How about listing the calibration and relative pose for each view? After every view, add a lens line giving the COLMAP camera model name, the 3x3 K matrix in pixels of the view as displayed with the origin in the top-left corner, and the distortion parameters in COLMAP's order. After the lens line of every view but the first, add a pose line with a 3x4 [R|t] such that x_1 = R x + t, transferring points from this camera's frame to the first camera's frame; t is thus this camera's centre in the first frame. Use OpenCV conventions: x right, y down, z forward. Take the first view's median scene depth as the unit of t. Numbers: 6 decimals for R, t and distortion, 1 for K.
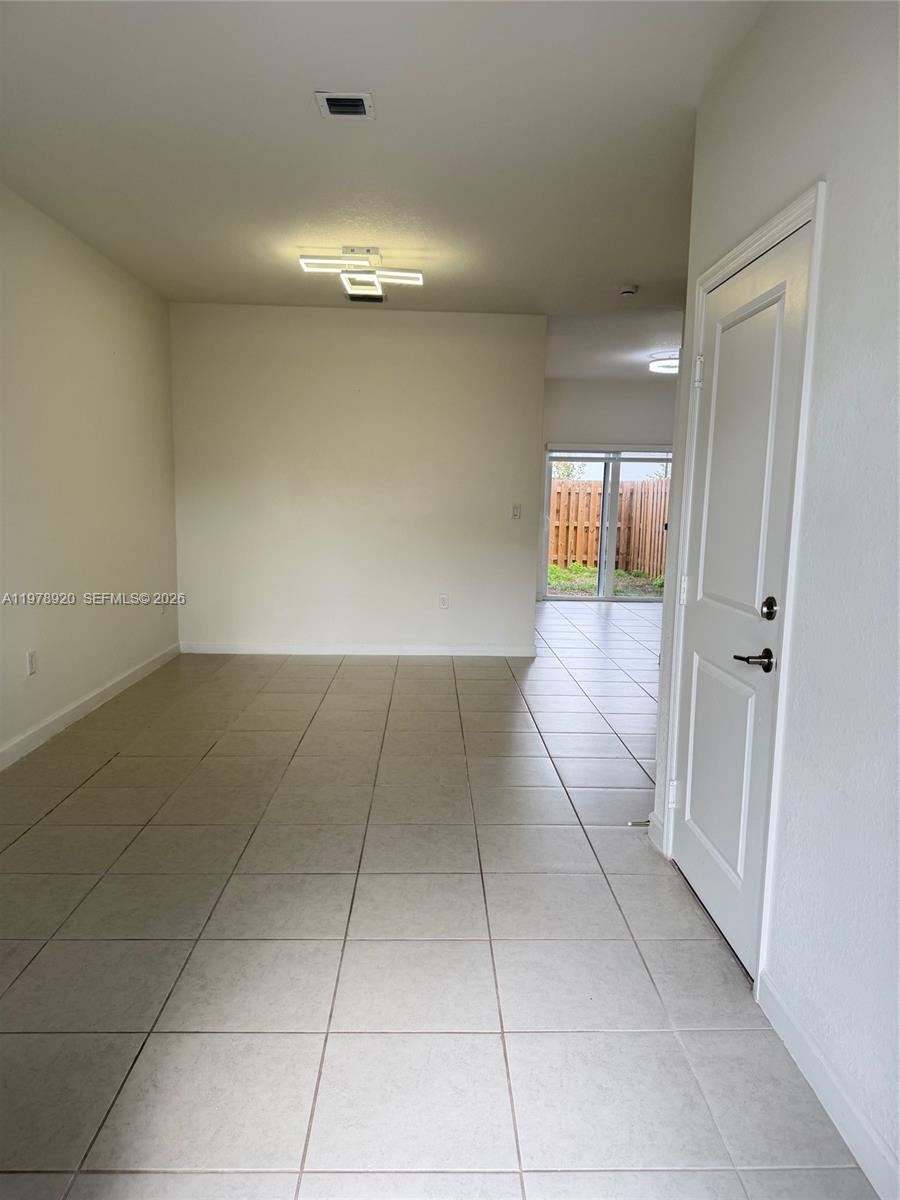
lens RADIAL K [[774.6, 0, 465.3], [0, 774.6, 594.0], [0, 0, 1]] dist [-0.002484, -0.001623]
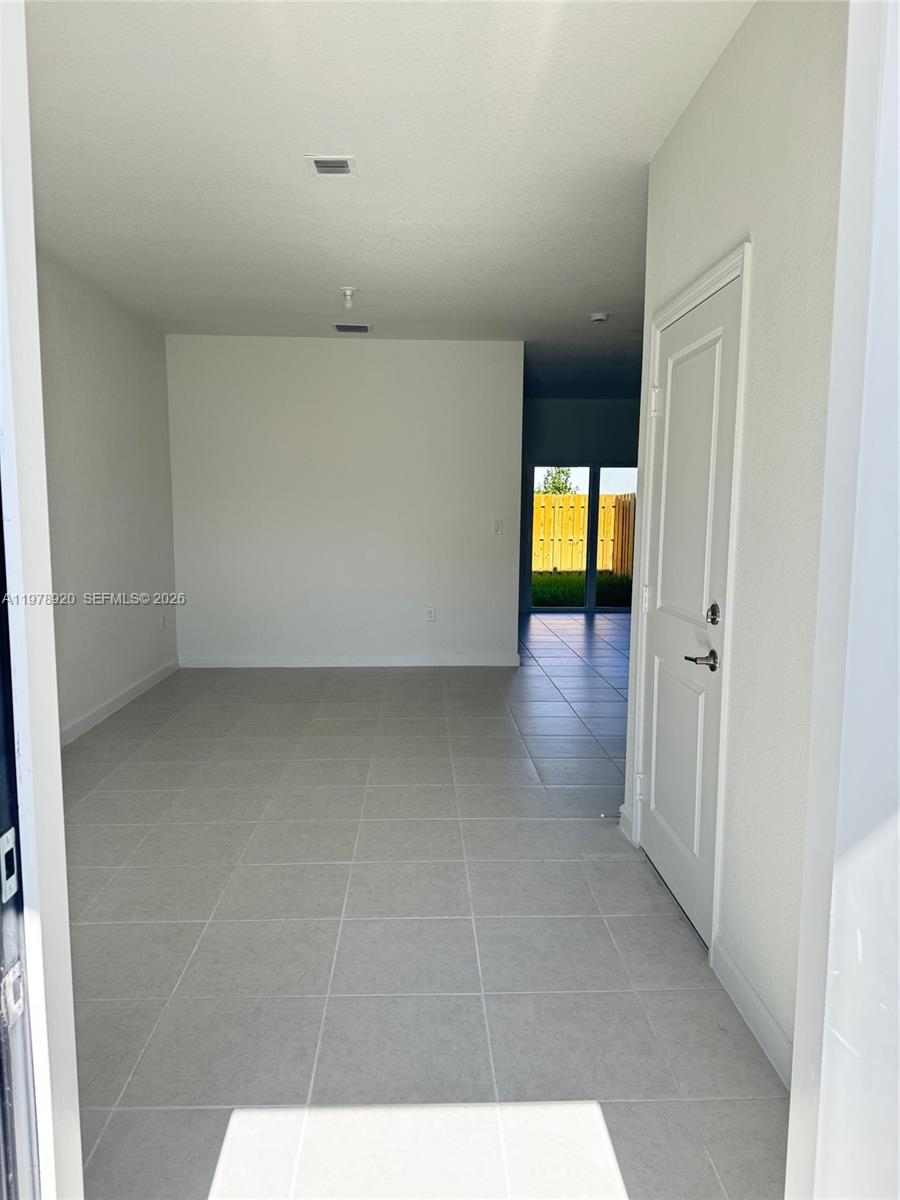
lens RADIAL K [[805.8, 0, 450.0], [0, 805.8, 600.0], [0, 0, 1]] dist [0.039721, -0.047336]
pose [[0.999826, -0.015526, -0.010357, 0.017901], [0.015412, 0.999821, -0.010966, 0.004073], [0.010526, 0.010805, 0.999886, -0.160271]]
